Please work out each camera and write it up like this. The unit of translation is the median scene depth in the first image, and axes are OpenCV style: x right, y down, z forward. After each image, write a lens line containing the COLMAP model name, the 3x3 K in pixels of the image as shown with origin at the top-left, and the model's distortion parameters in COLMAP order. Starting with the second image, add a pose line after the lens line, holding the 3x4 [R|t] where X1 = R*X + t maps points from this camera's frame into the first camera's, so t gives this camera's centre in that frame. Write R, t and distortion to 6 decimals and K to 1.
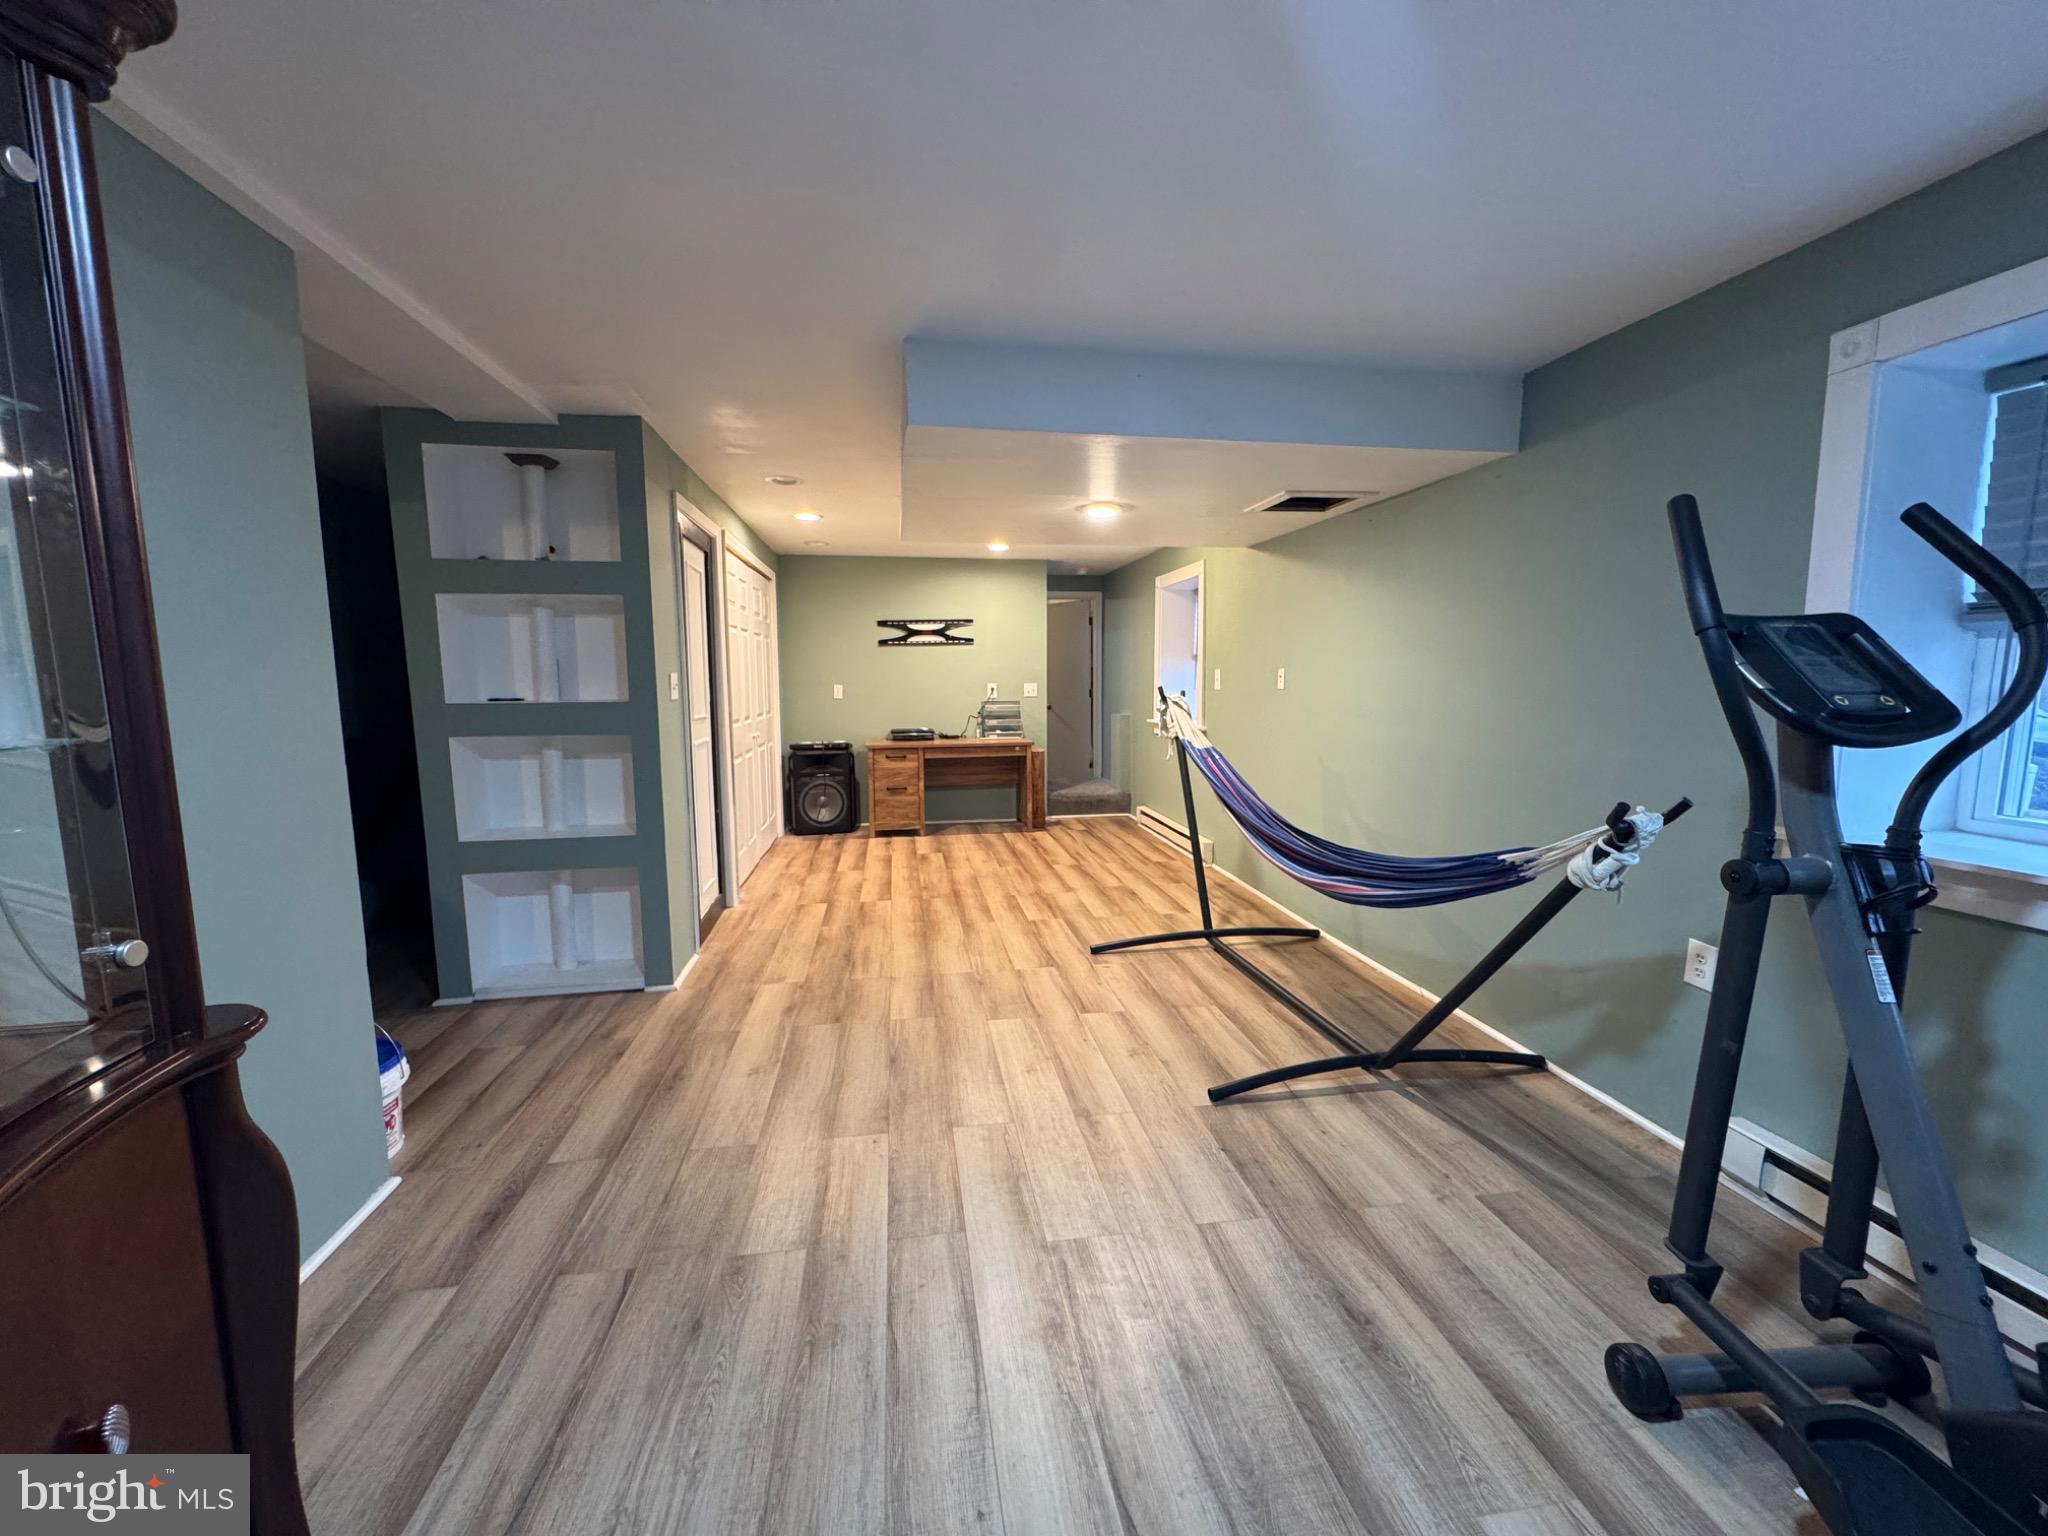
lens RADIAL K [[809.4, 0, 1035.3], [0, 809.4, 769.4], [0, 0, 1]] dist [-0.001164, 0.000732]
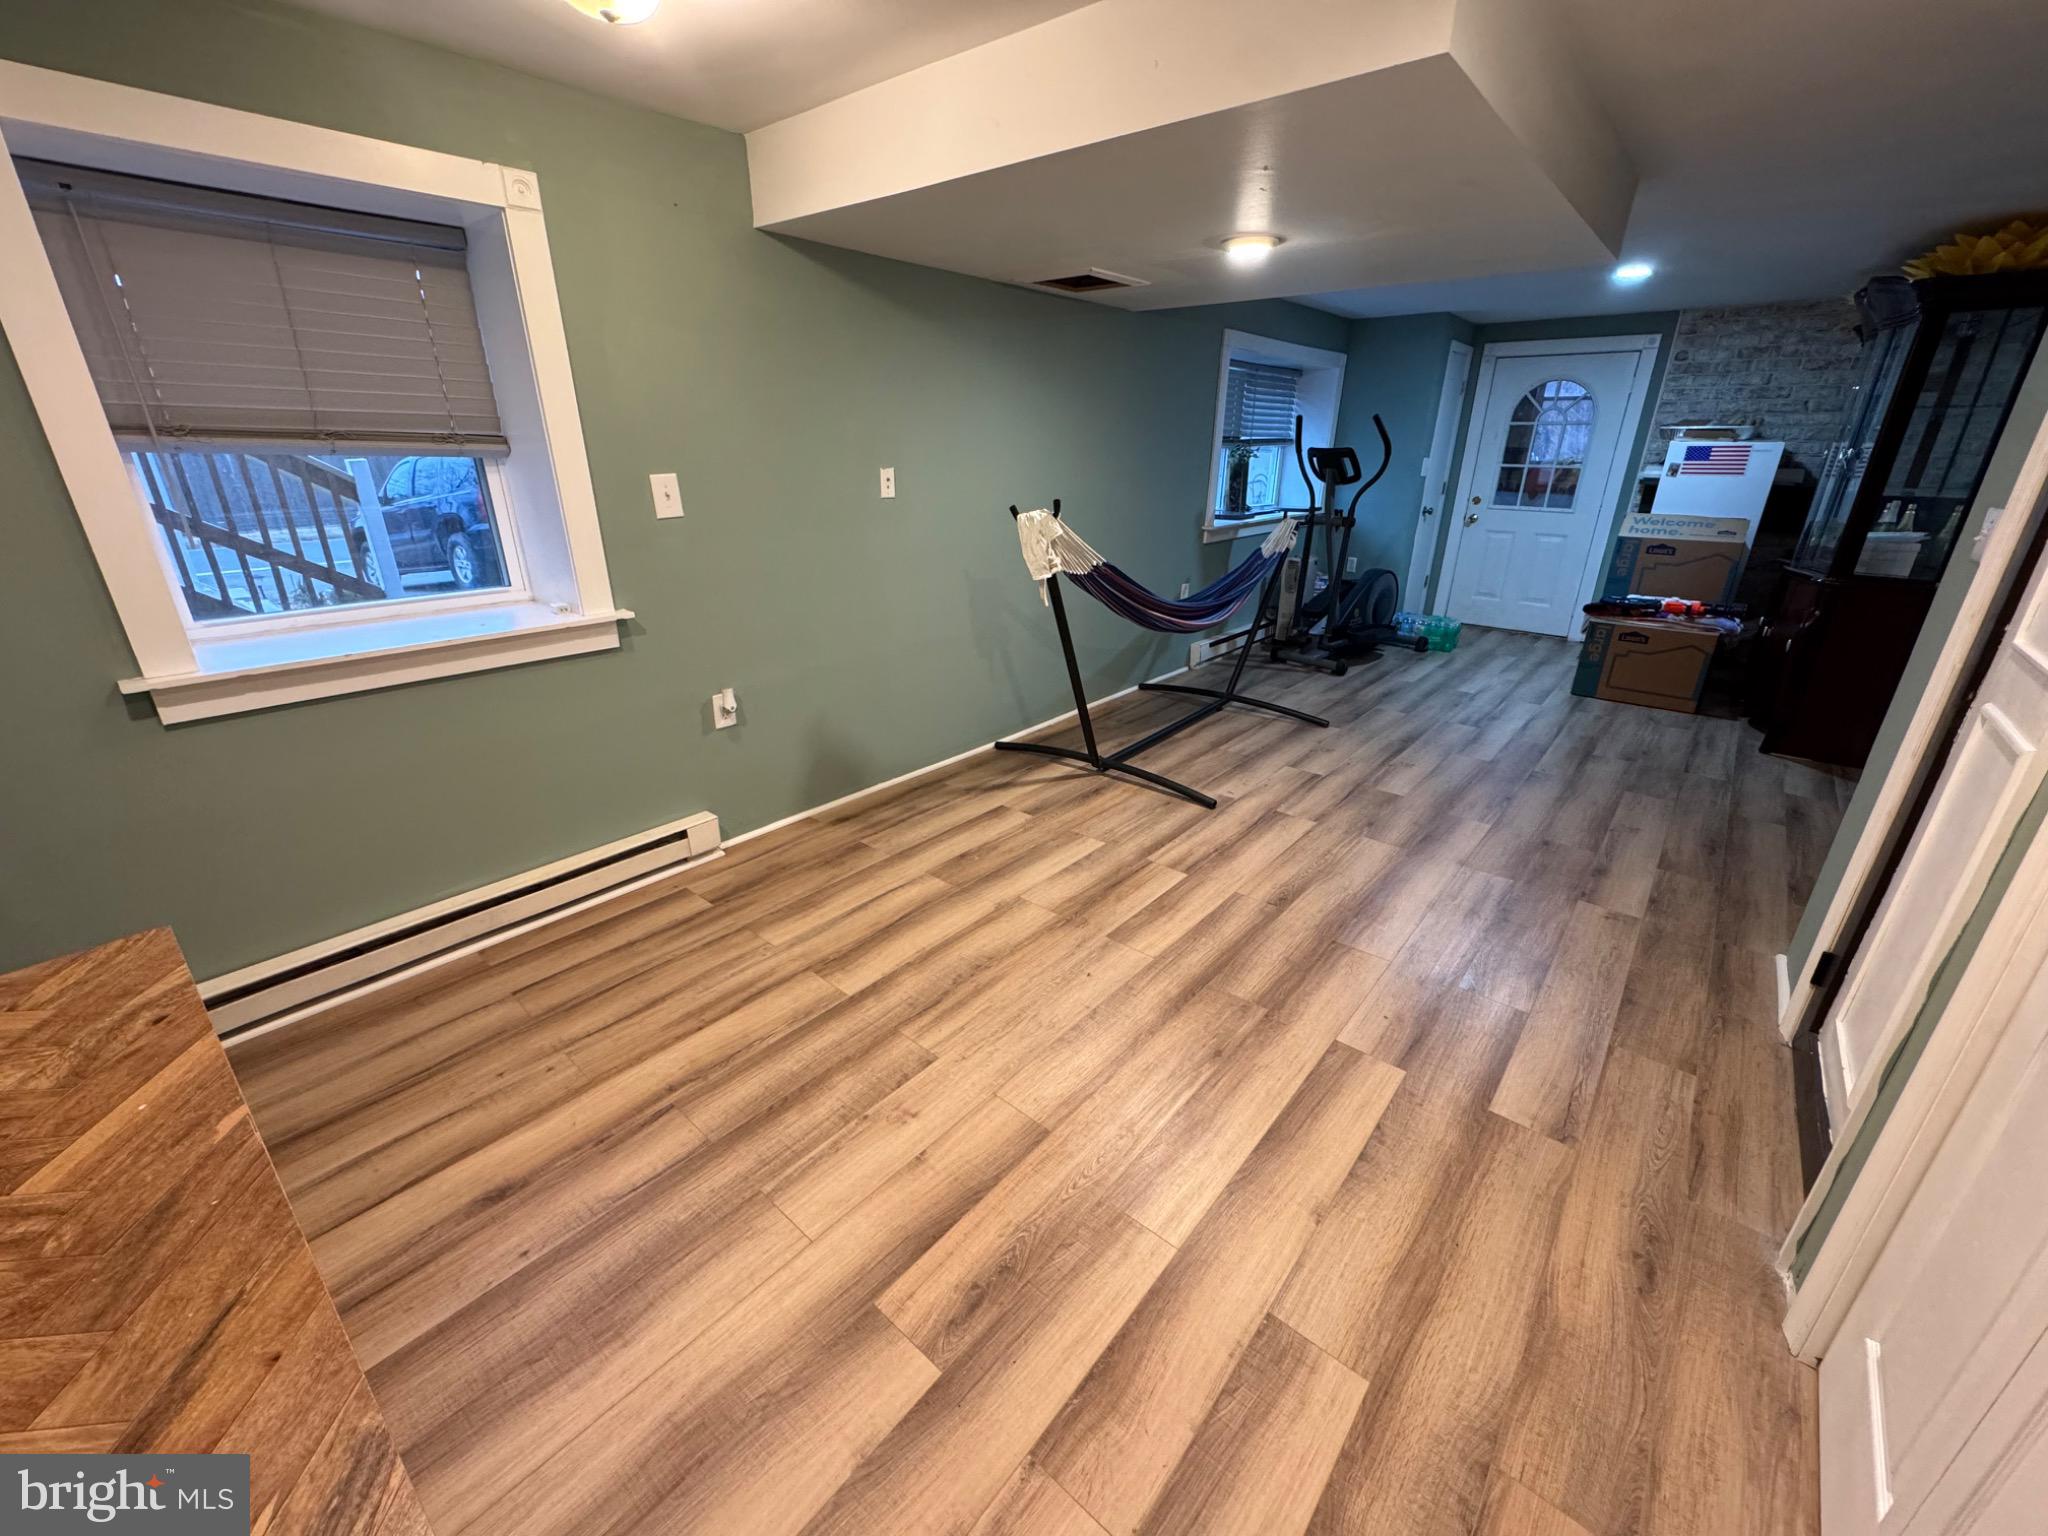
lens RADIAL K [[809.4, 0, 1024.4], [0, 809.4, 764.0], [0, 0, 1]] dist [-0.001164, 0.000732]
pose [[-0.634431, -0.288786, 0.717008, -0.478672], [0.085811, 0.895543, 0.436622, -0.254724], [-0.768202, 0.338534, -0.543379, 1.832747]]
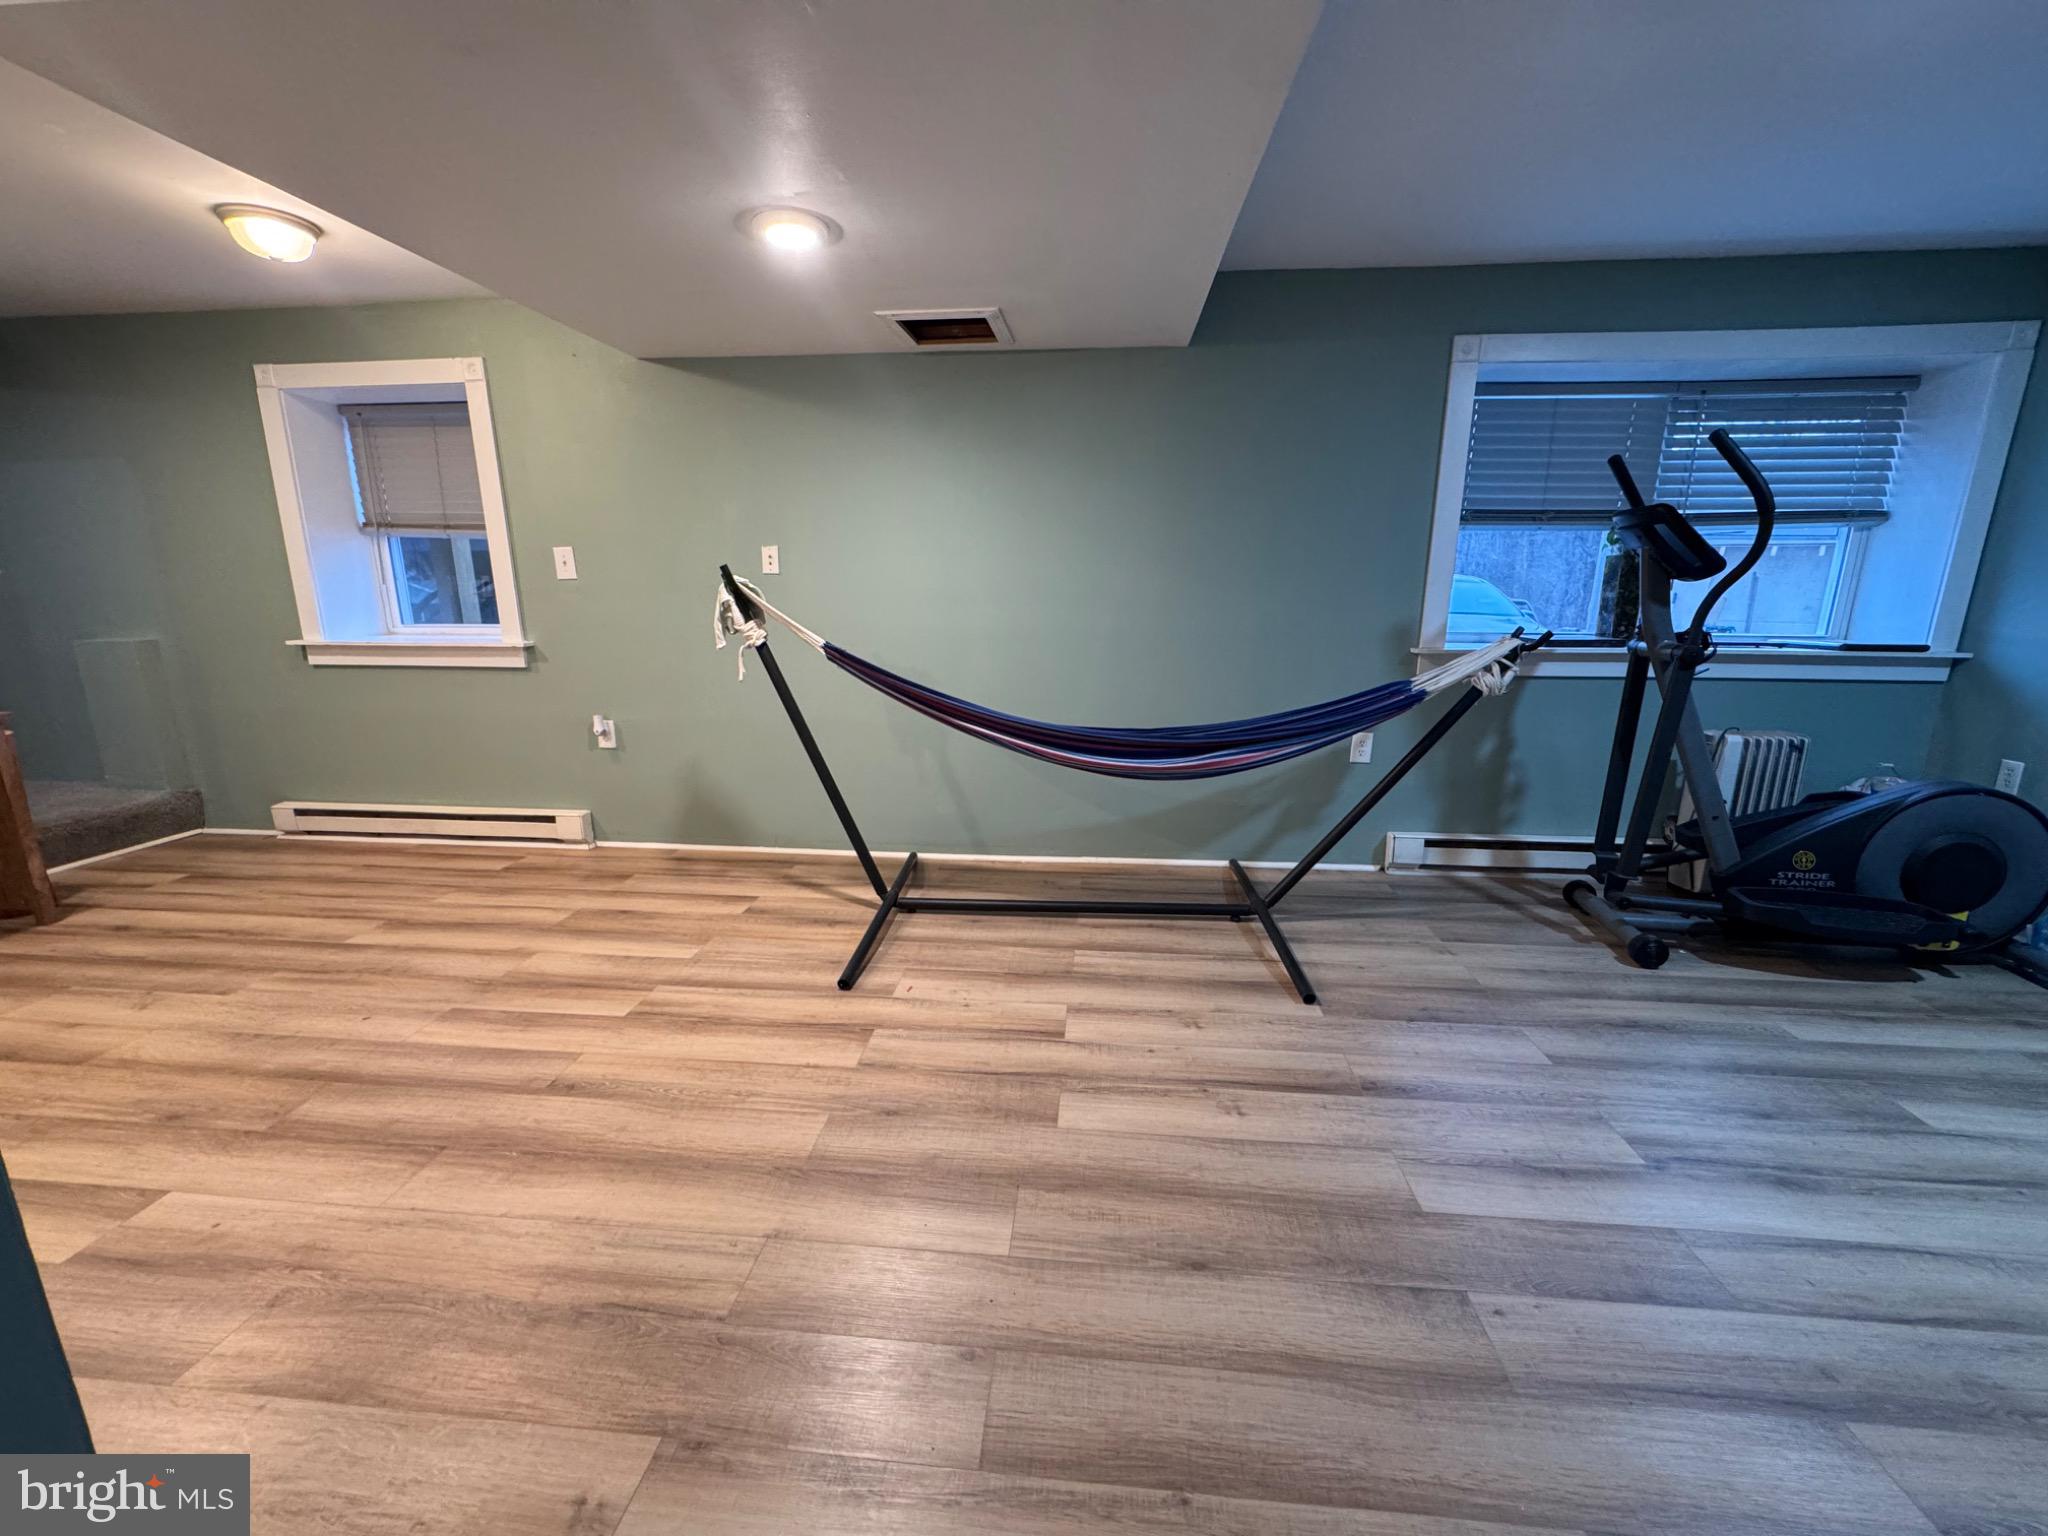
lens RADIAL K [[809.4, 0, 1021.6], [0, 809.4, 765.6], [0, 0, 1]] dist [-0.001164, 0.000732]
pose [[0.265067, -0.208375, 0.941445, -0.507370], [0.111879, 0.976422, 0.184617, -0.050427], [-0.957717, 0.056392, 0.282130, 0.762097]]
